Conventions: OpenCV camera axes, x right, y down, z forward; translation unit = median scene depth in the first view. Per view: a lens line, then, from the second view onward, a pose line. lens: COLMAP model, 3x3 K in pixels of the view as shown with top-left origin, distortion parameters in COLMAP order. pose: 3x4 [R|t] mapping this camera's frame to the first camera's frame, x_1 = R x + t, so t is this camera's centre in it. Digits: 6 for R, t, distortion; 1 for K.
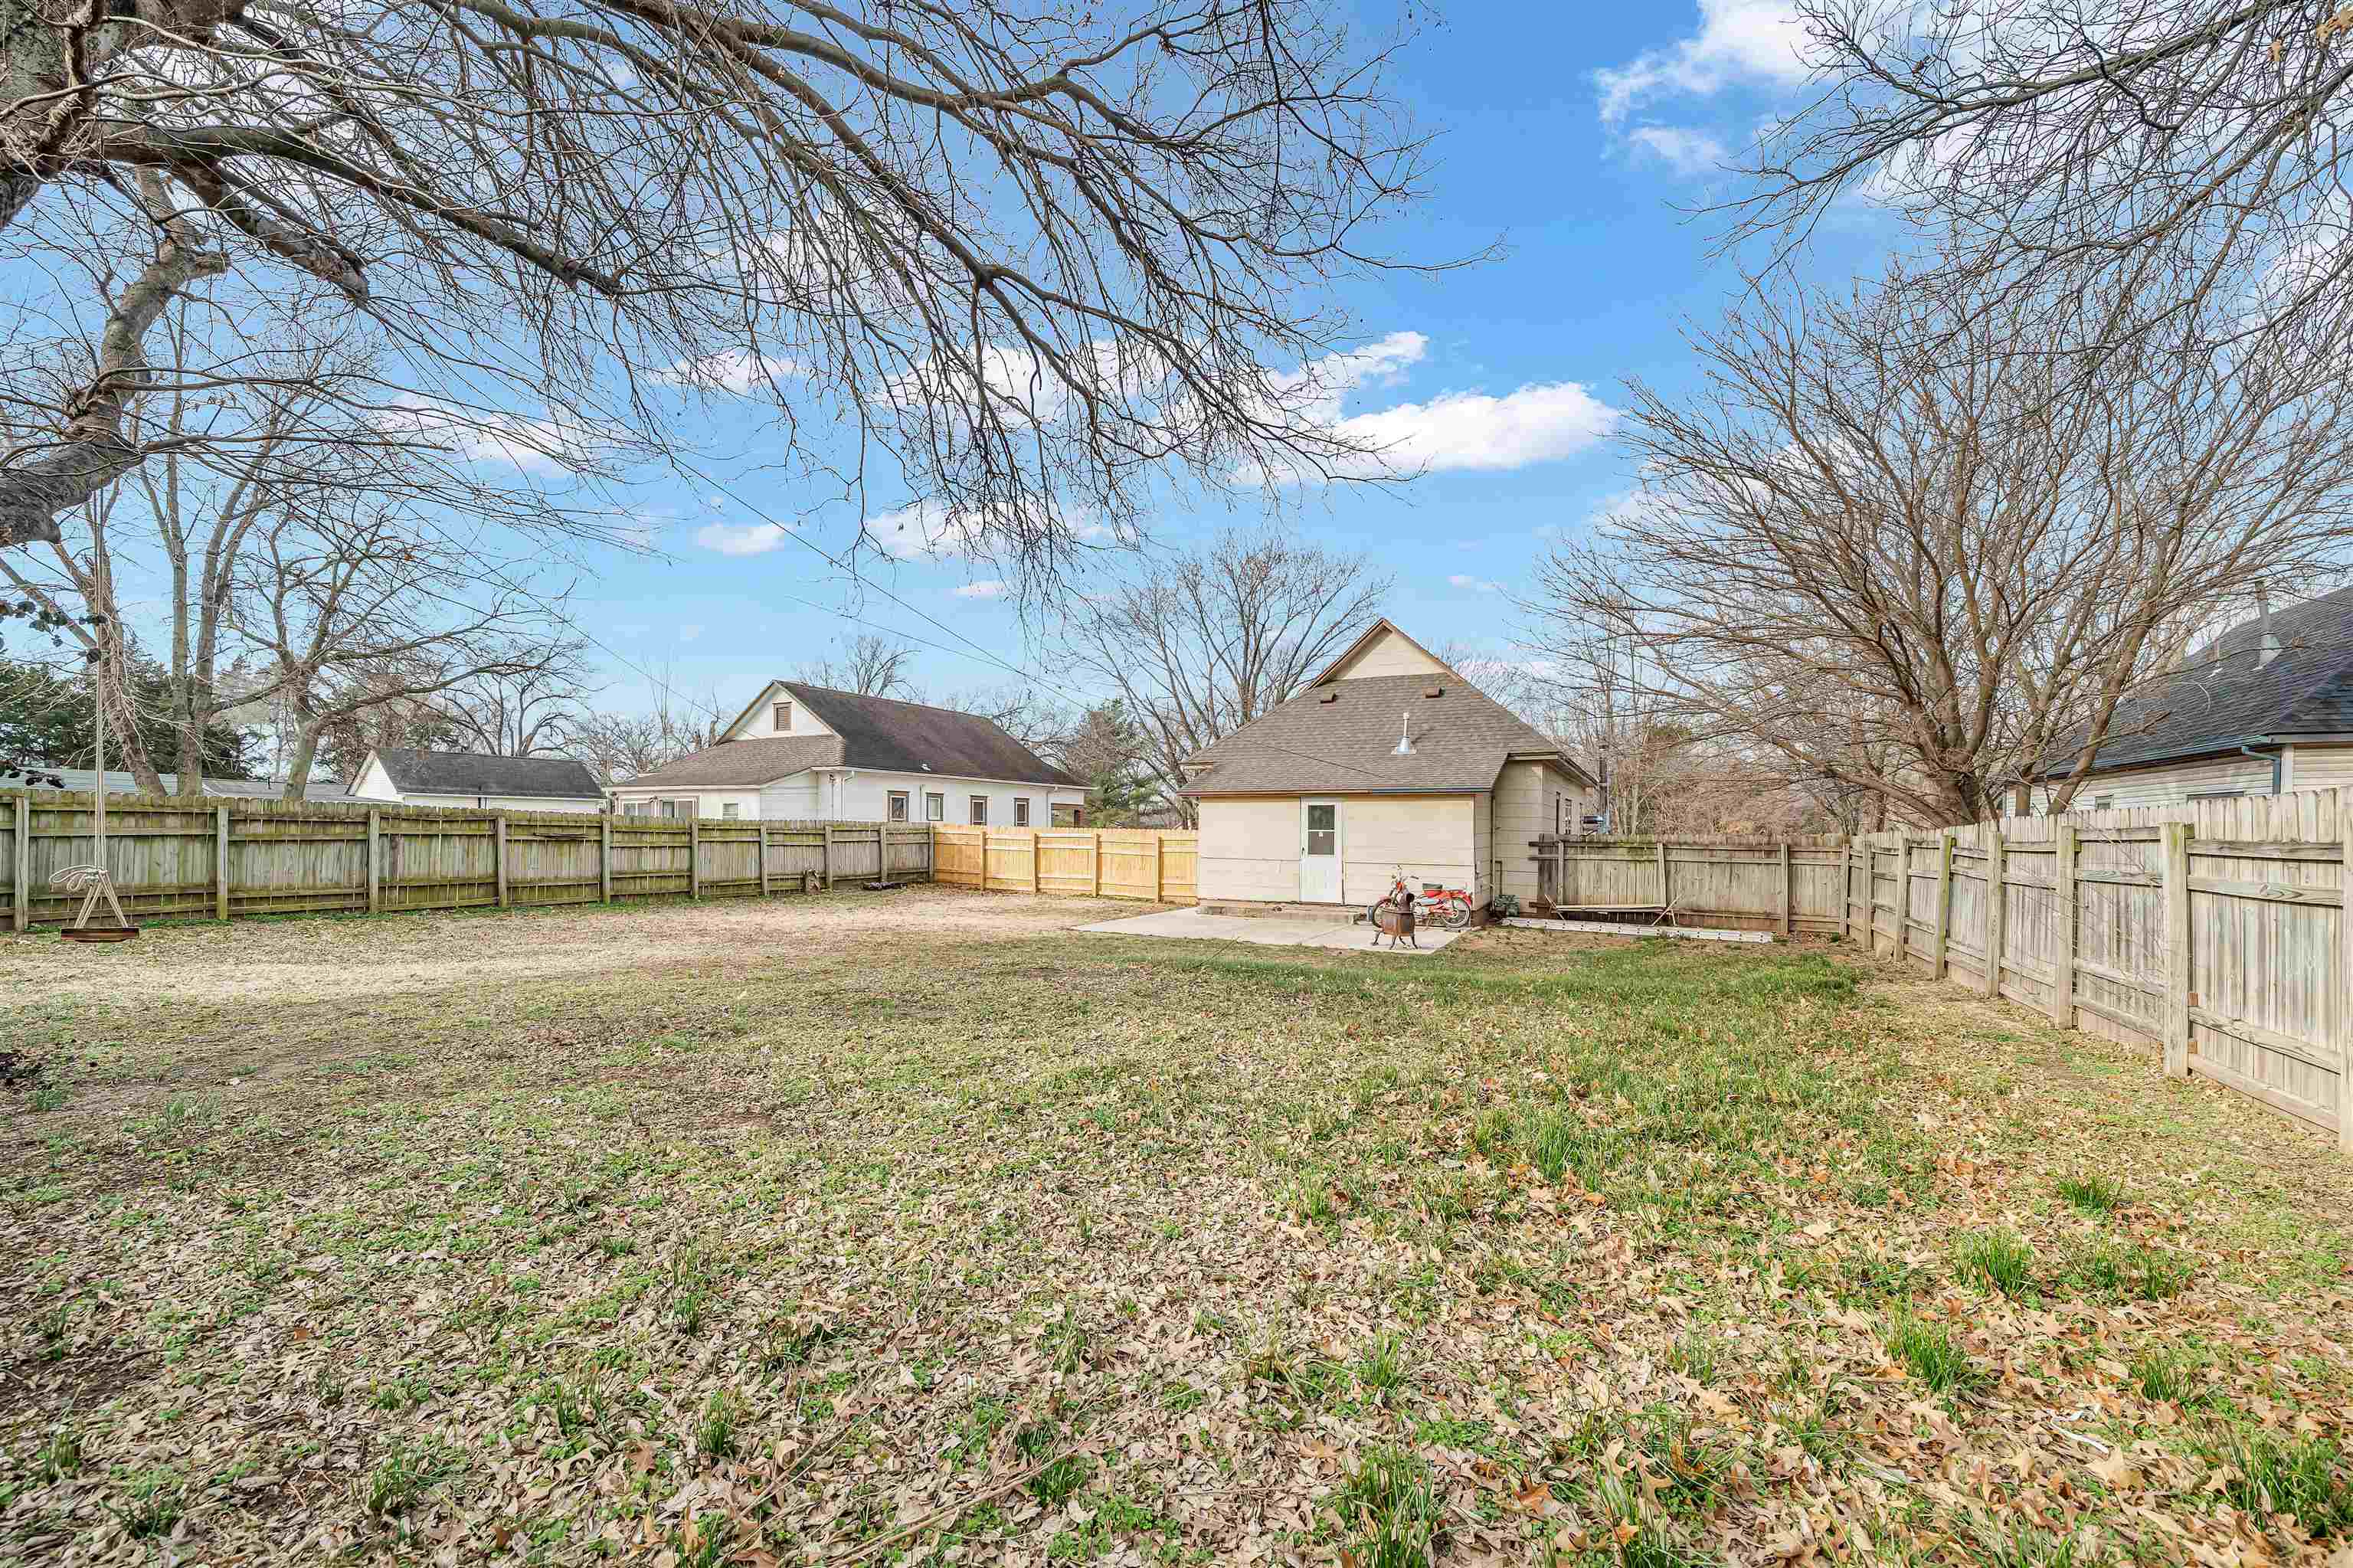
lens RADIAL K [[949.1, 0, 1170.3], [0, 949.1, 829.4], [0, 0, 1]] dist [-0.007128, 0.000821]
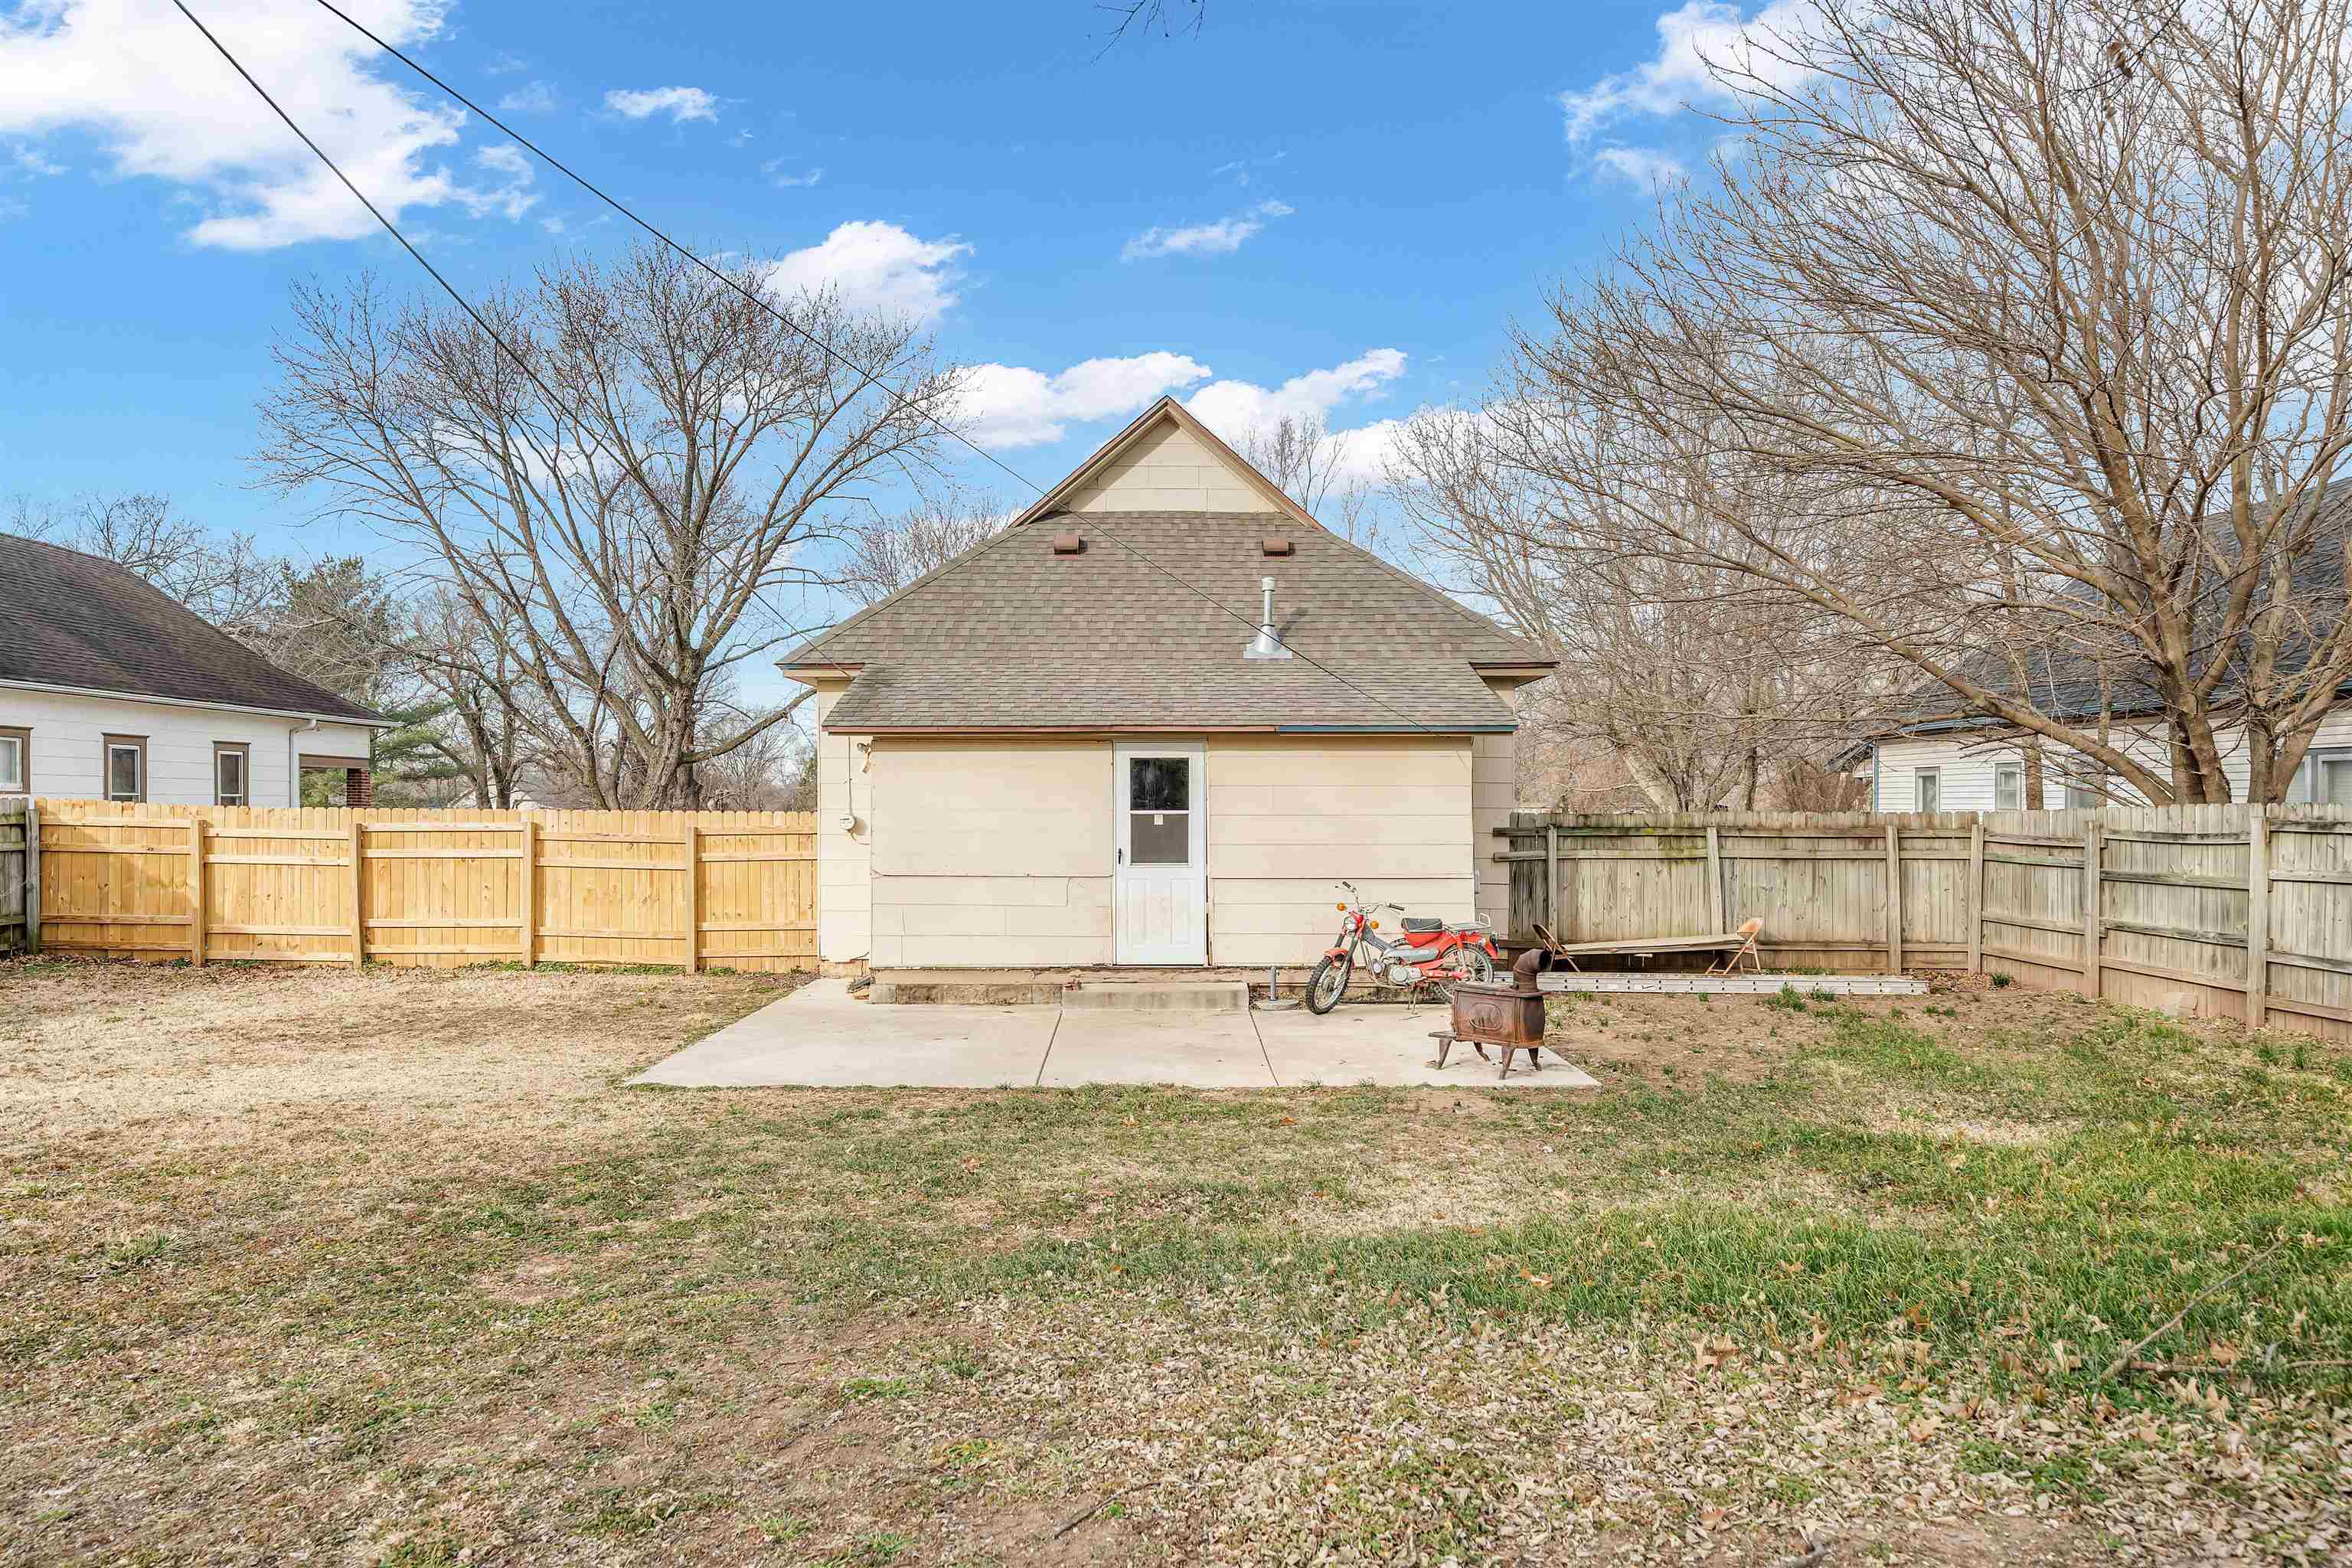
lens RADIAL K [[1442.6, 0, 1162.7], [0, 1442.6, 795.4], [0, 0, 1]] dist [0.001904, 0.001051]
pose [[0.880616, -0.005911, 0.473794, -0.179359], [0.007983, 0.999965, -0.002361, -0.005395], [-0.473763, 0.005862, 0.880633, 0.364521]]
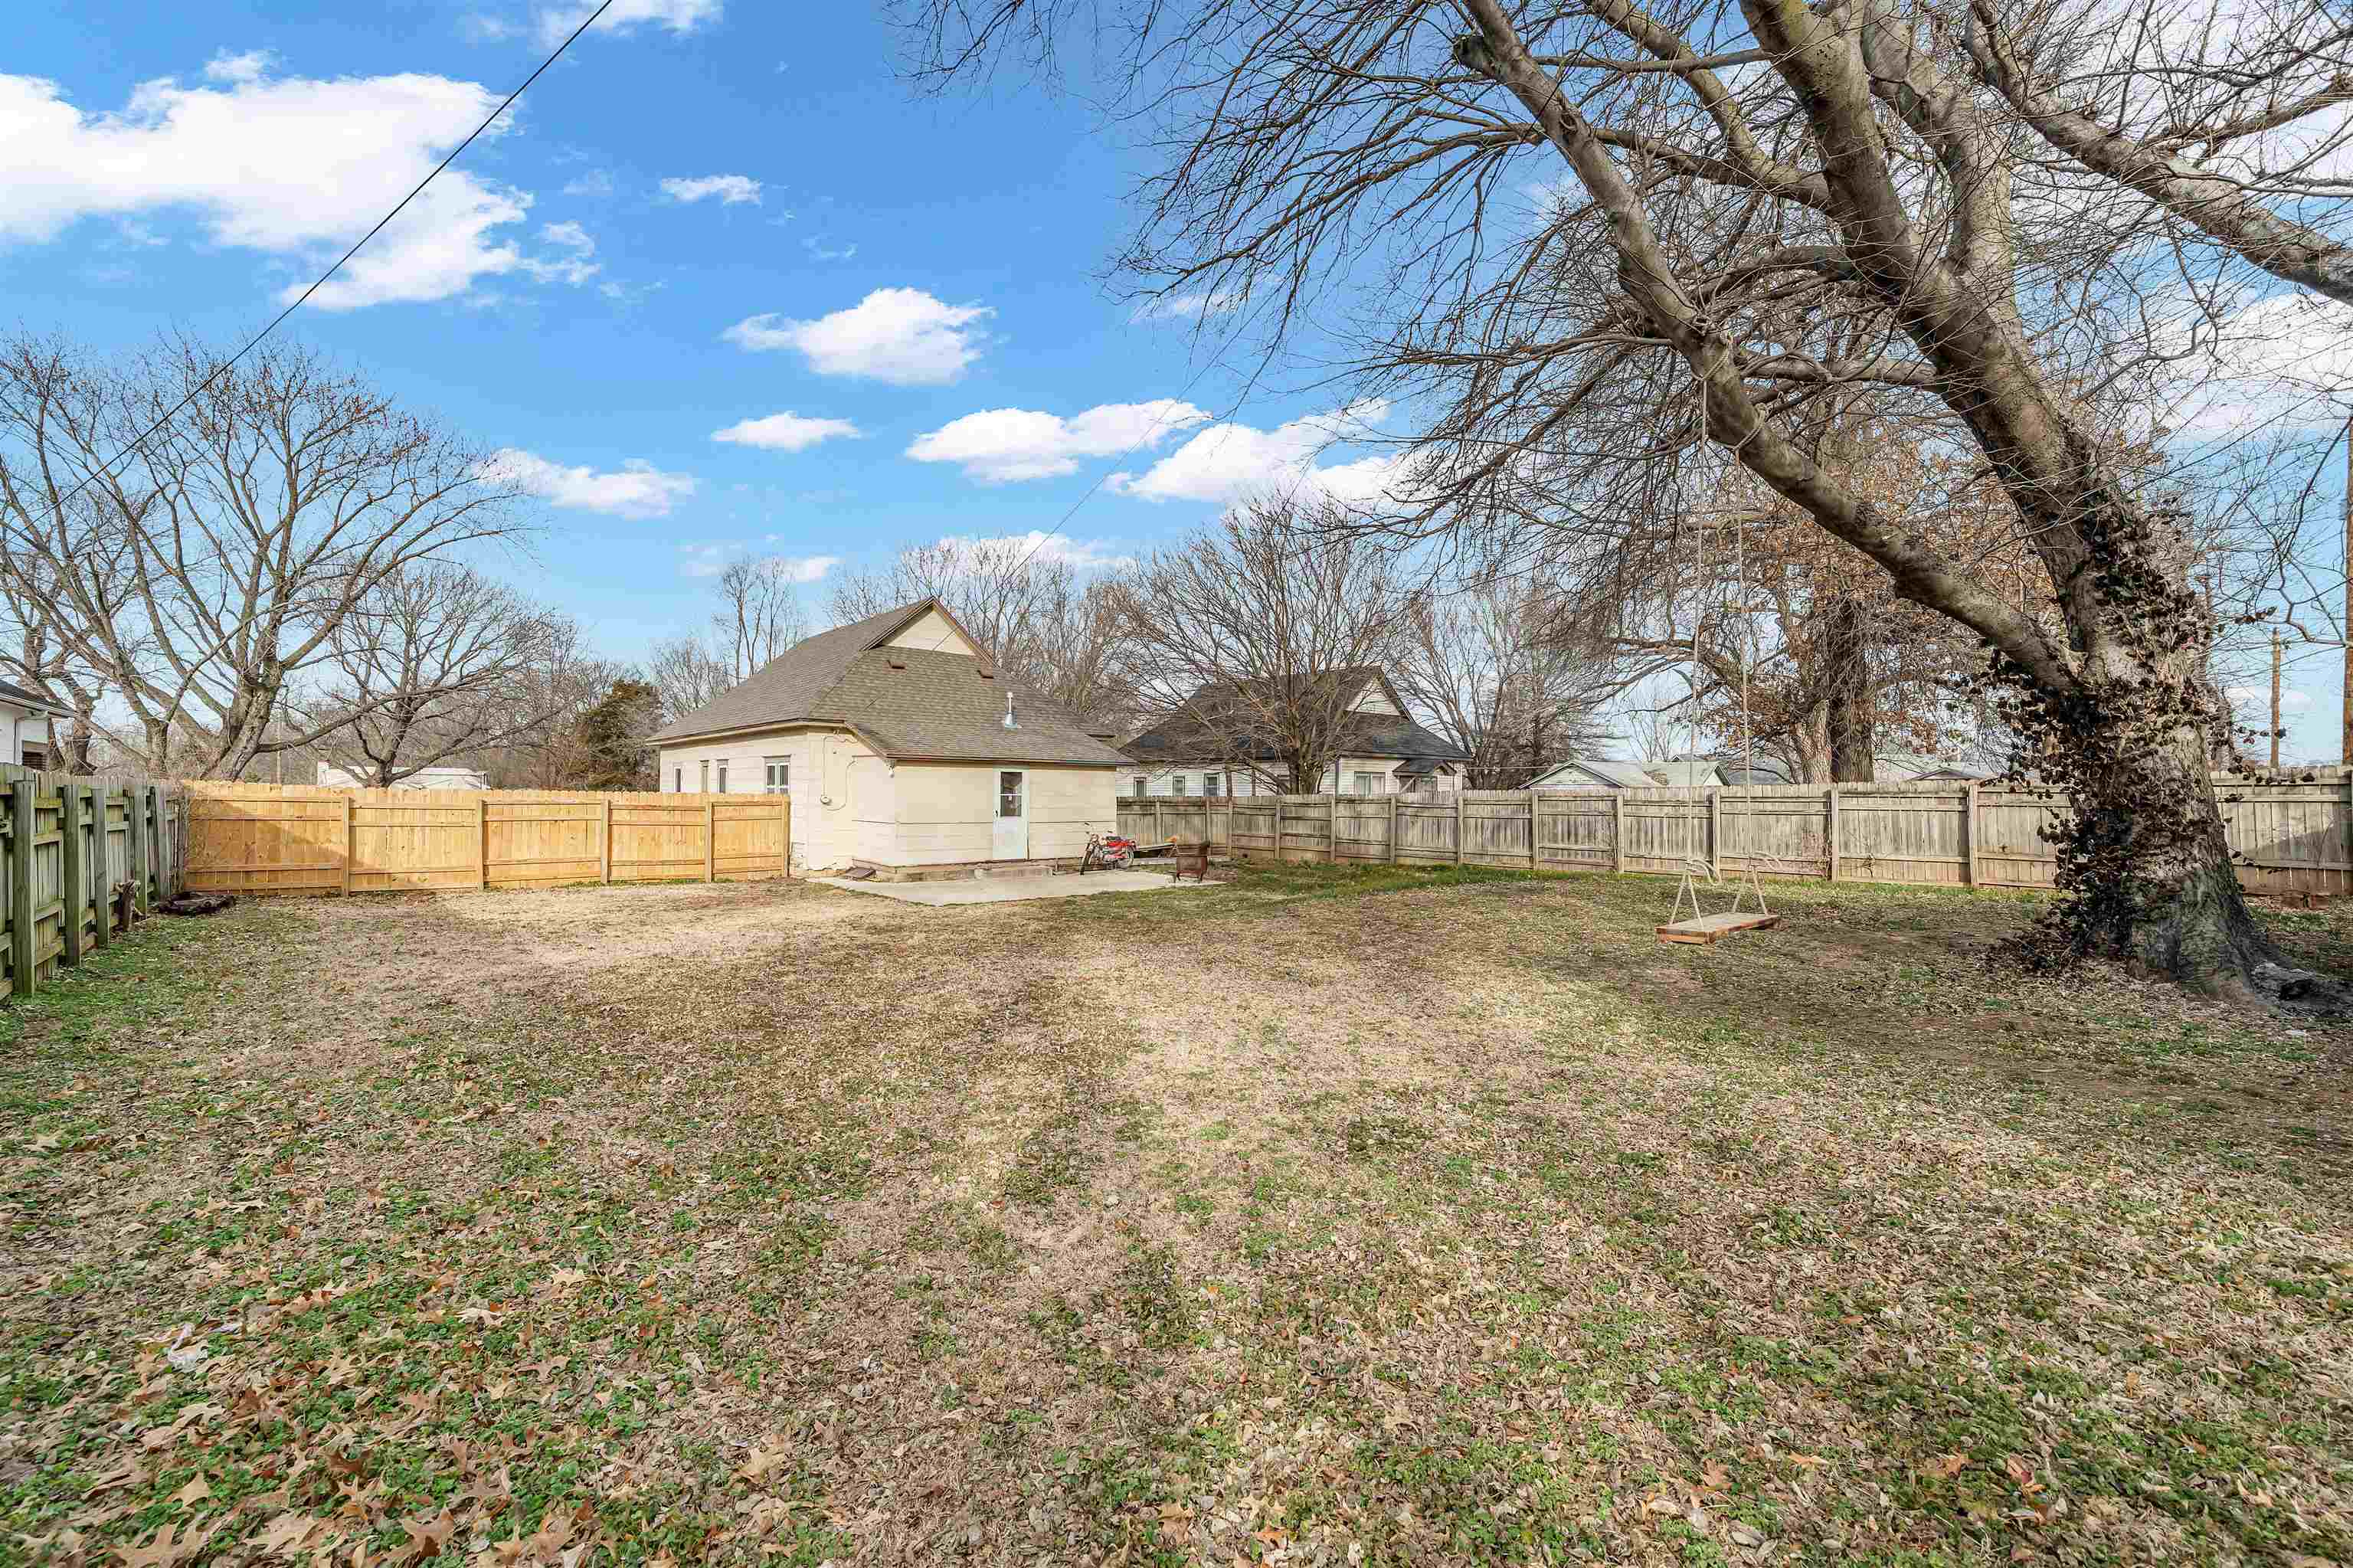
lens RADIAL K [[928.4, 0, 1167.7], [0, 928.4, 781.0], [0, 0, 1]] dist [-0.004718, 0.000195]
pose [[0.364470, 0.006686, 0.931191, -0.779200], [-0.003746, 0.999977, -0.005714, -0.008771], [-0.931208, -0.001405, 0.364486, 0.432354]]
